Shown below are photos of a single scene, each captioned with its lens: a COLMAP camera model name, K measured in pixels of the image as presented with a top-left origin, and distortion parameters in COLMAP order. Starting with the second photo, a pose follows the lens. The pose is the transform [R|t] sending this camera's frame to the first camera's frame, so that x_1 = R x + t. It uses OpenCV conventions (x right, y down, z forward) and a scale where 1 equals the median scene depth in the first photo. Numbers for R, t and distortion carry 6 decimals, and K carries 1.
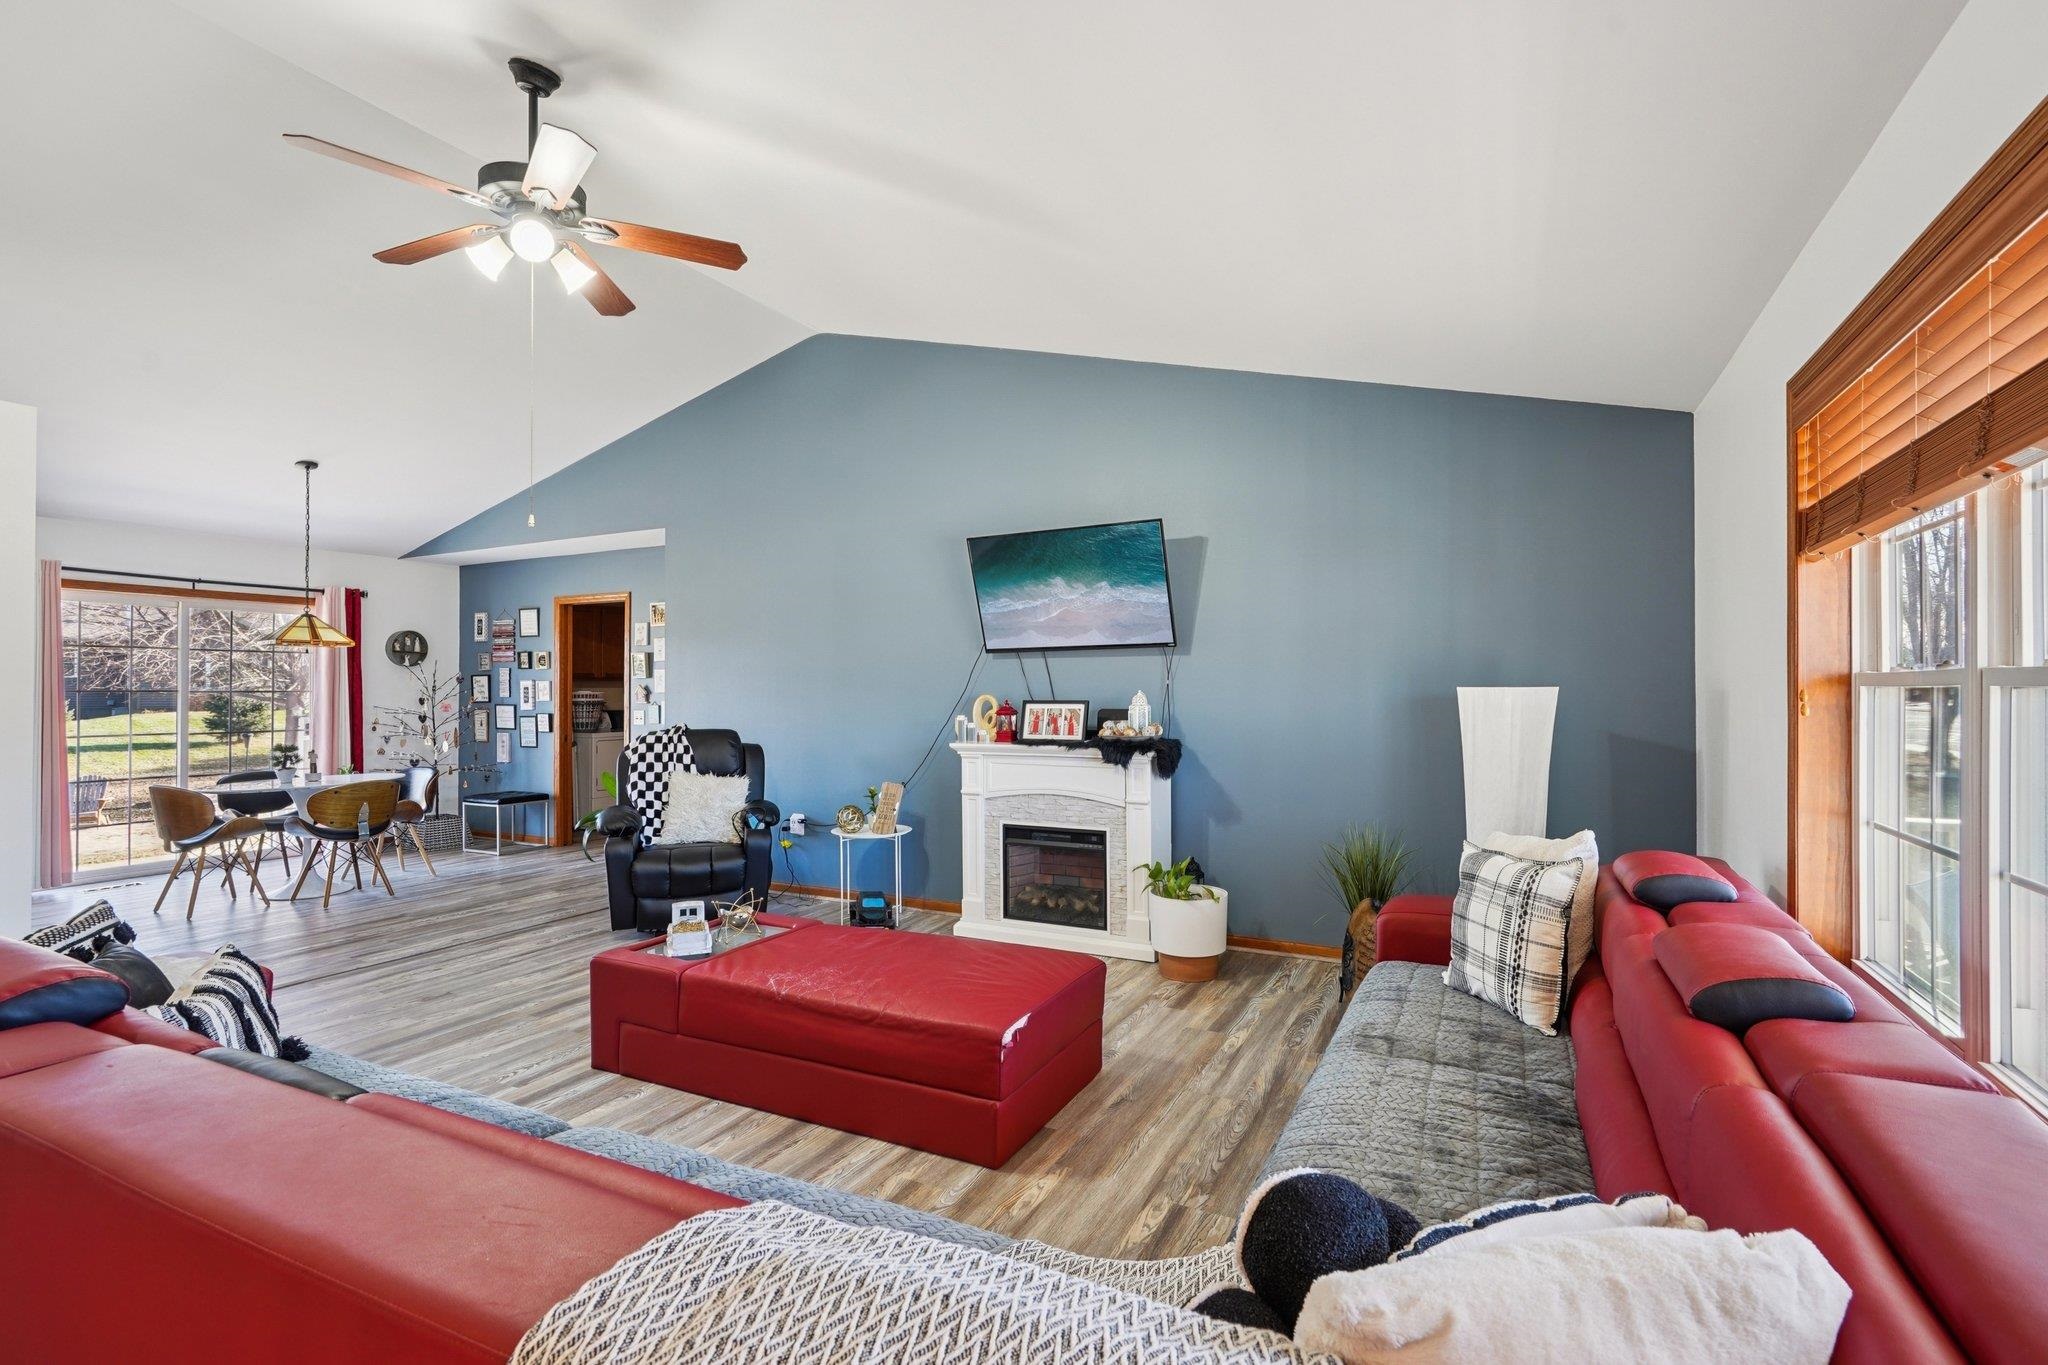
lens RADIAL K [[937.1, 0, 1023.6], [0, 937.1, 686.1], [0, 0, 1]] dist [-0.008434, 0.004484]
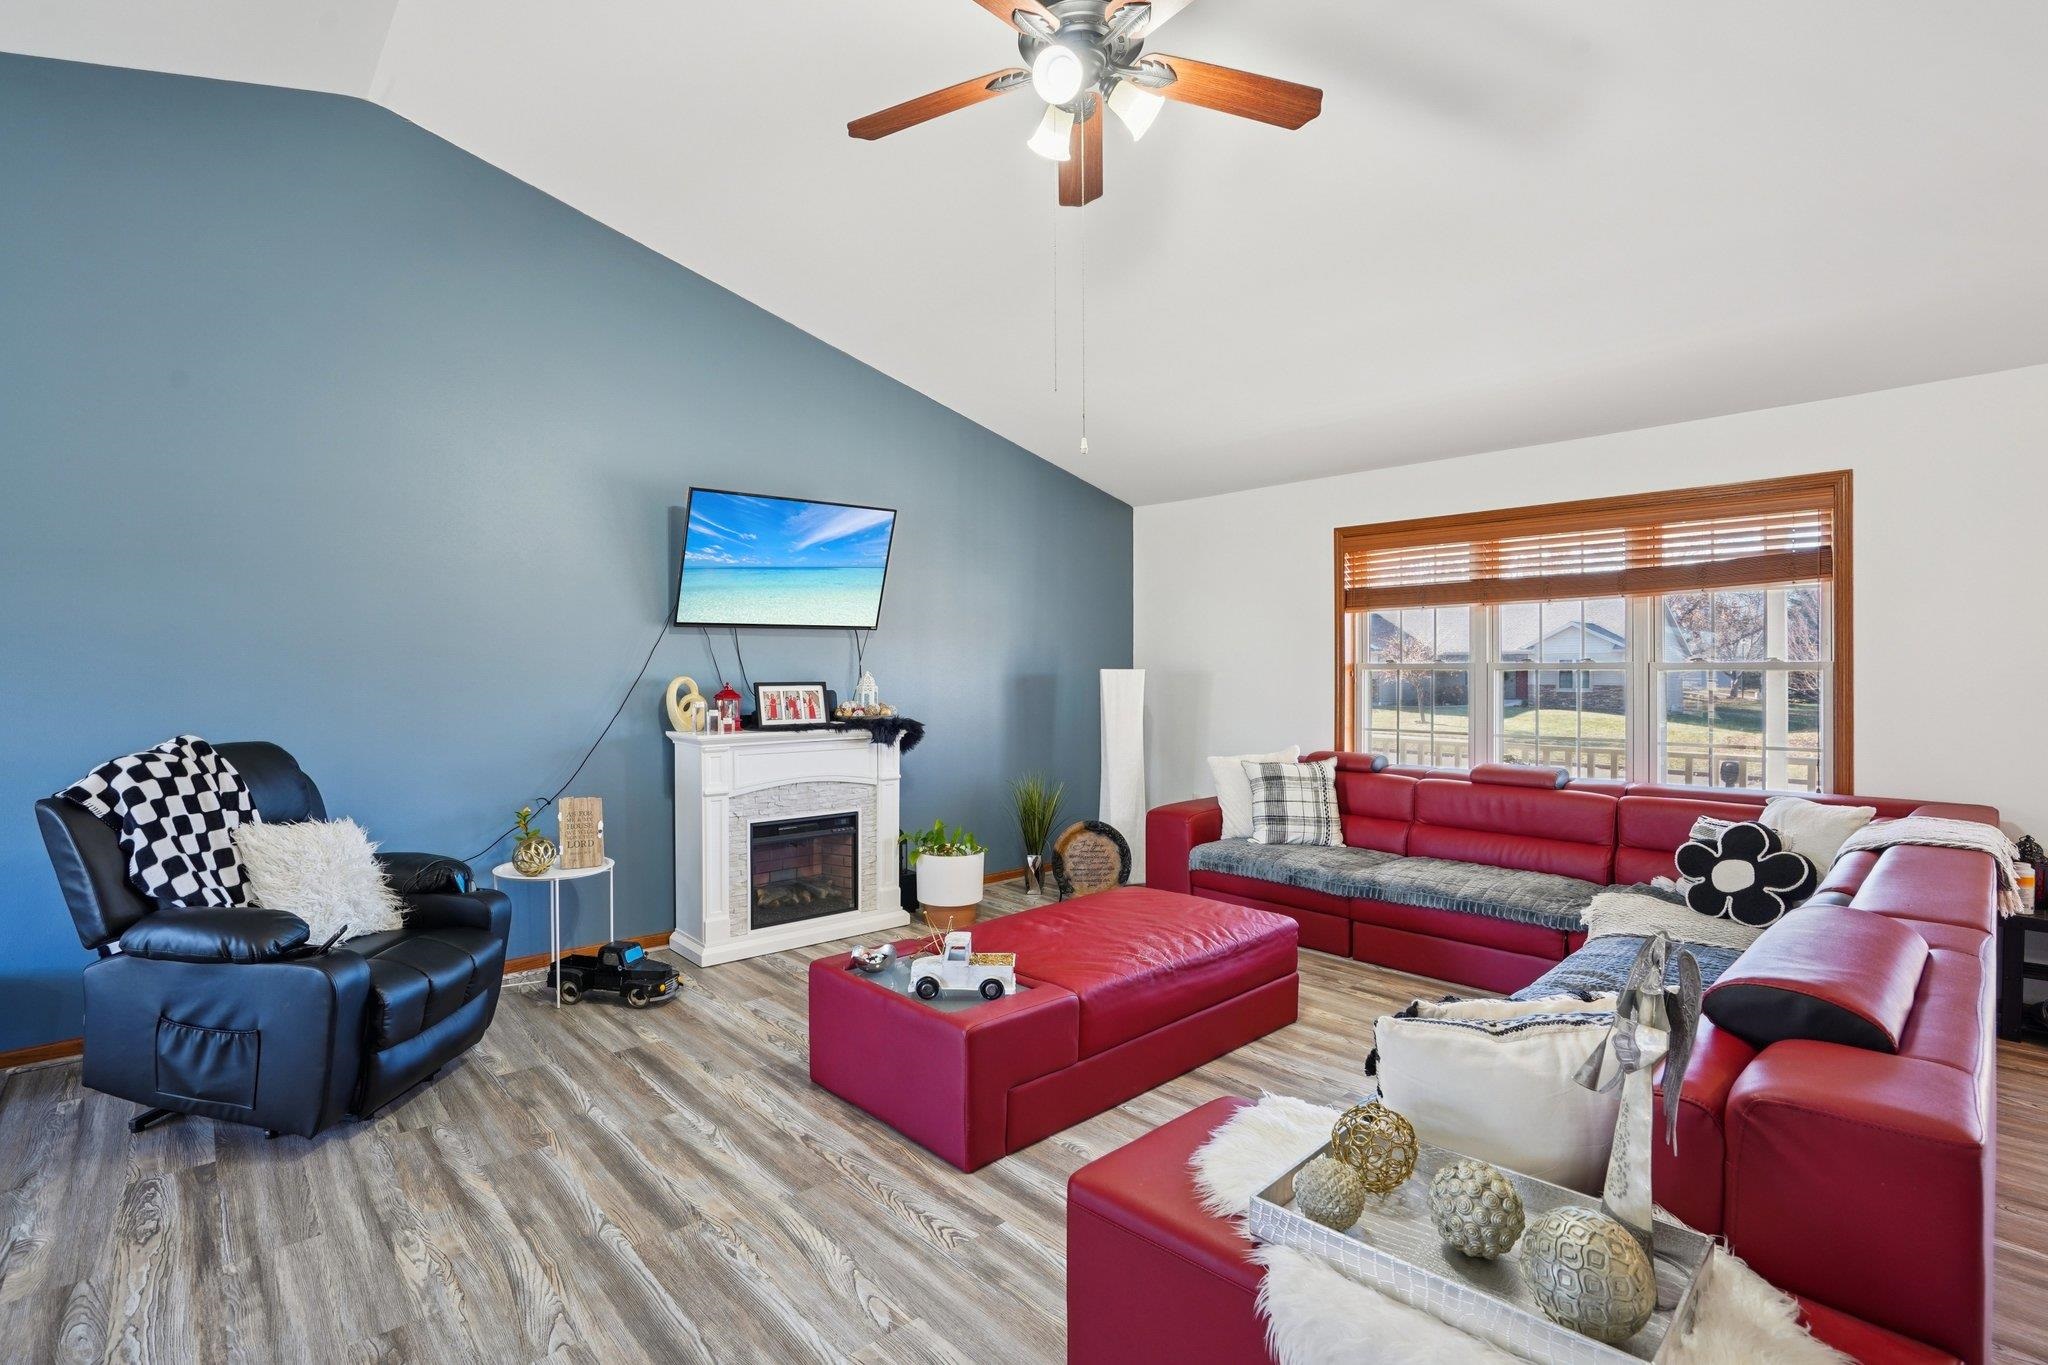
lens RADIAL K [[937.1, 0, 1004.6], [0, 937.1, 672.0], [0, 0, 1]] dist [-0.008434, 0.004484]
pose [[0.380177, 0.003583, 0.924907, -0.760753], [-0.003359, 0.999991, -0.002493, 0.006980], [-0.924908, -0.002159, 0.380186, 0.458900]]
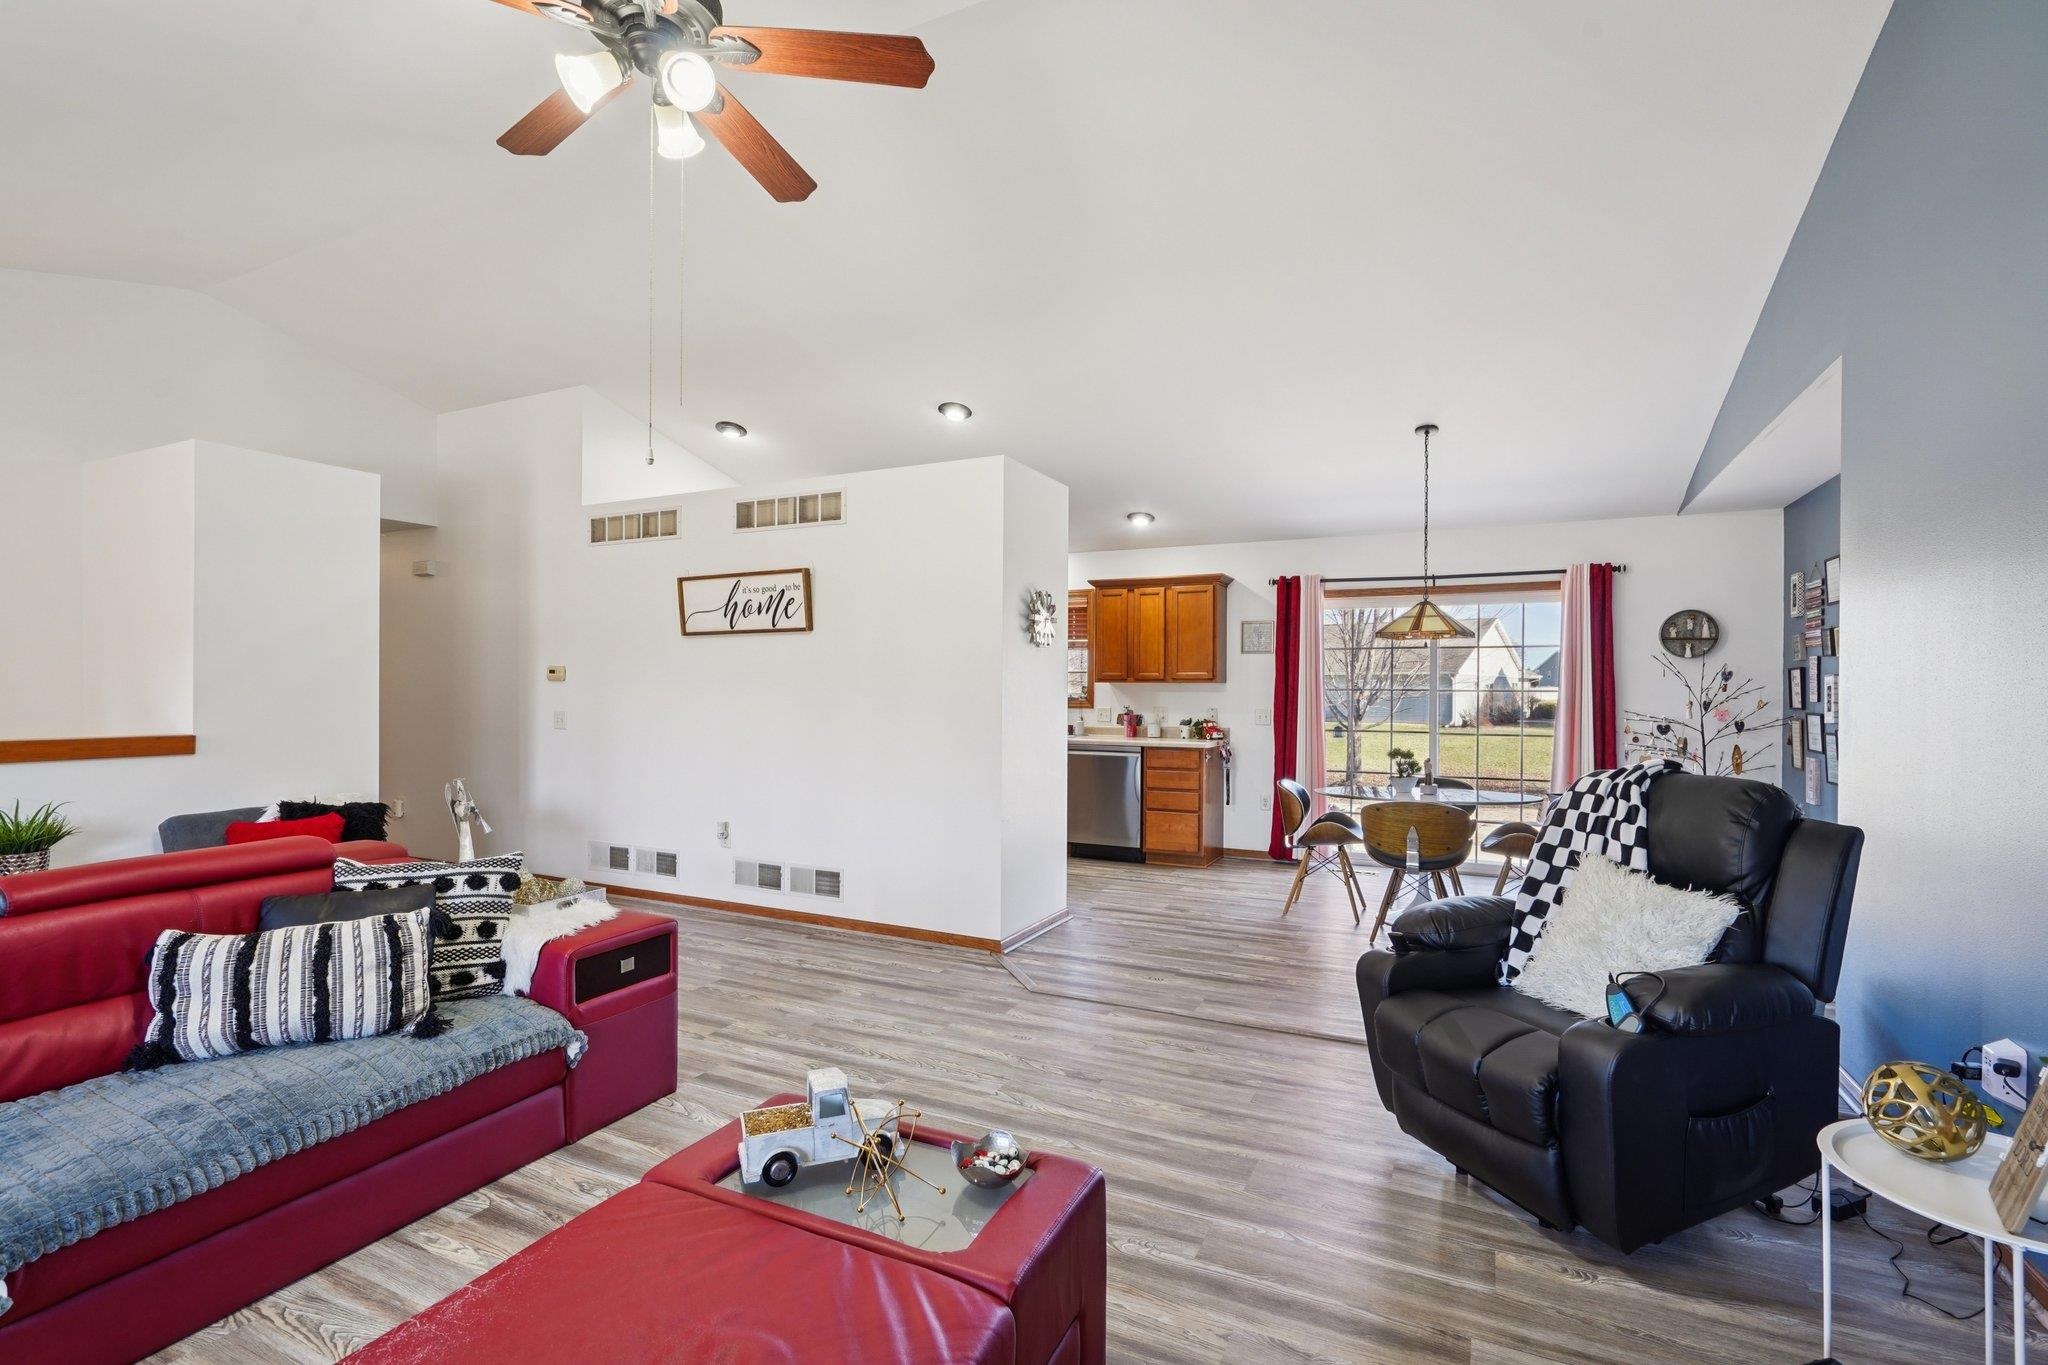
lens RADIAL K [[937.1, 0, 1018.9], [0, 937.1, 690.1], [0, 0, 1]] dist [-0.008434, 0.004484]
pose [[-0.003099, 0.001044, -0.999995, 0.127390], [-0.000332, 0.999999, 0.001045, 0.005686], [0.999995, 0.000336, -0.003098, 0.775600]]
